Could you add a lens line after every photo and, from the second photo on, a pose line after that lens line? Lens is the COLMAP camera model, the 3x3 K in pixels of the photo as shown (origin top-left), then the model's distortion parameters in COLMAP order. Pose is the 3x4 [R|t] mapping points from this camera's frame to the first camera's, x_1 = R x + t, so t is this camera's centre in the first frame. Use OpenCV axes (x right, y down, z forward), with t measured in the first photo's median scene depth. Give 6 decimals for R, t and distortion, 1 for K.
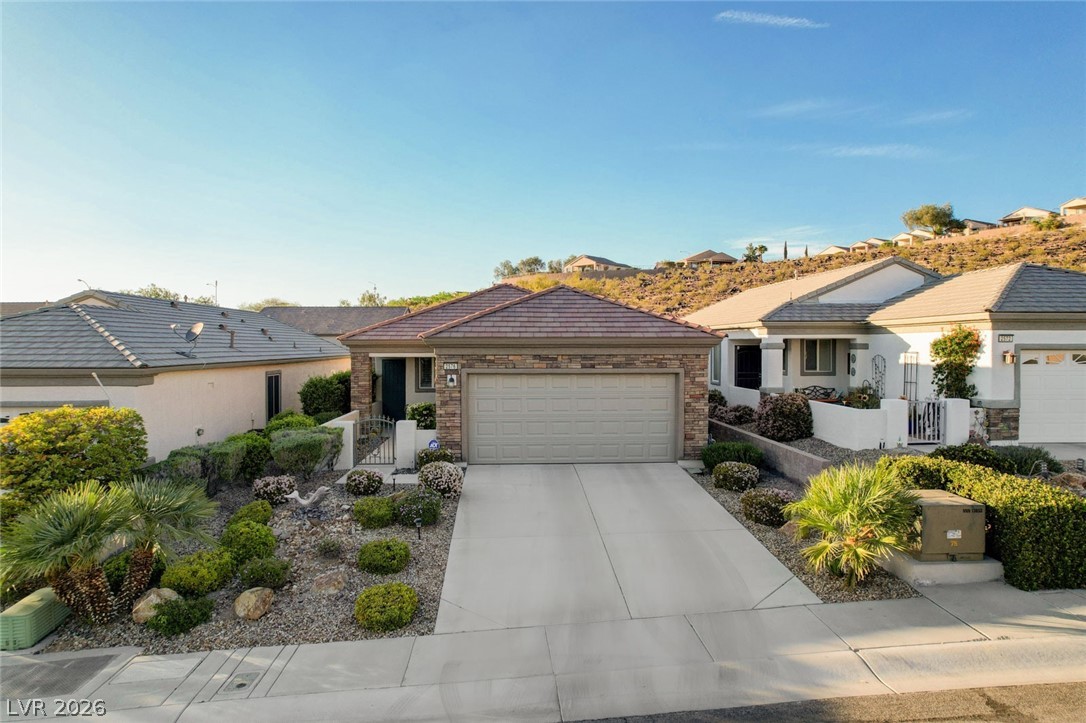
lens RADIAL K [[689.3, 0, 545.8], [0, 689.3, 360.8], [0, 0, 1]] dist [-0.054863, 0.065263]
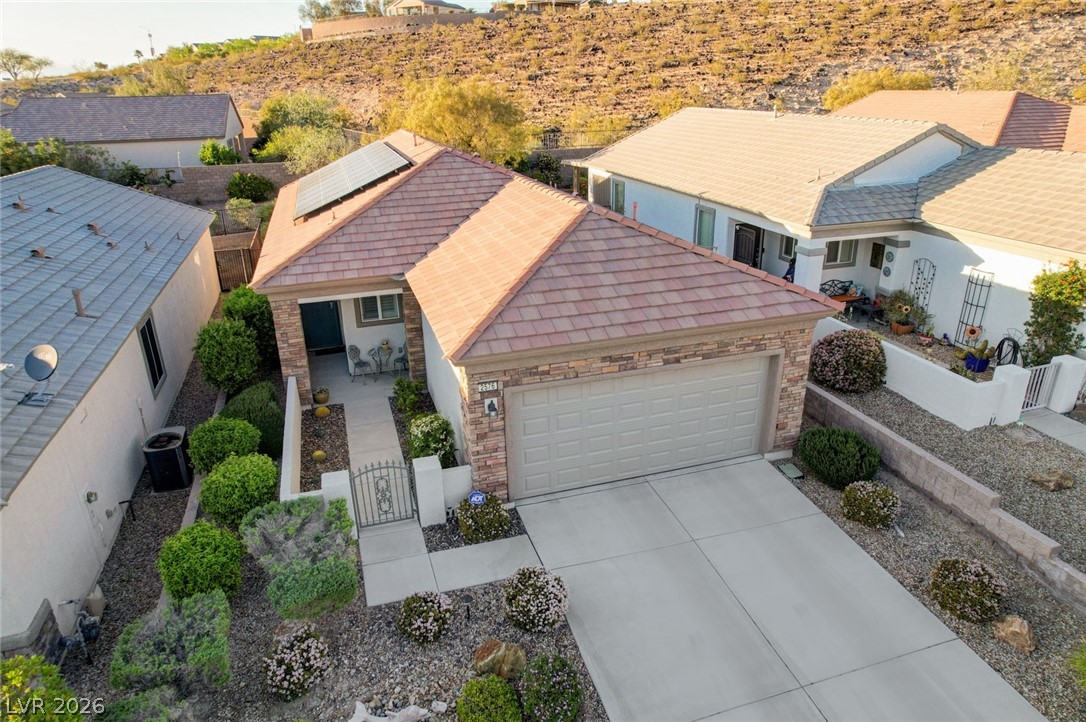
lens RADIAL K [[689.7, 0, 546.1], [0, 689.7, 363.6], [0, 0, 1]] dist [-0.077985, 0.068528]
pose [[0.968232, -0.110241, 0.224441, -0.228304], [0.023035, 0.933077, 0.358939, -0.251177], [-0.248990, -0.342366, 0.905974, 0.370022]]
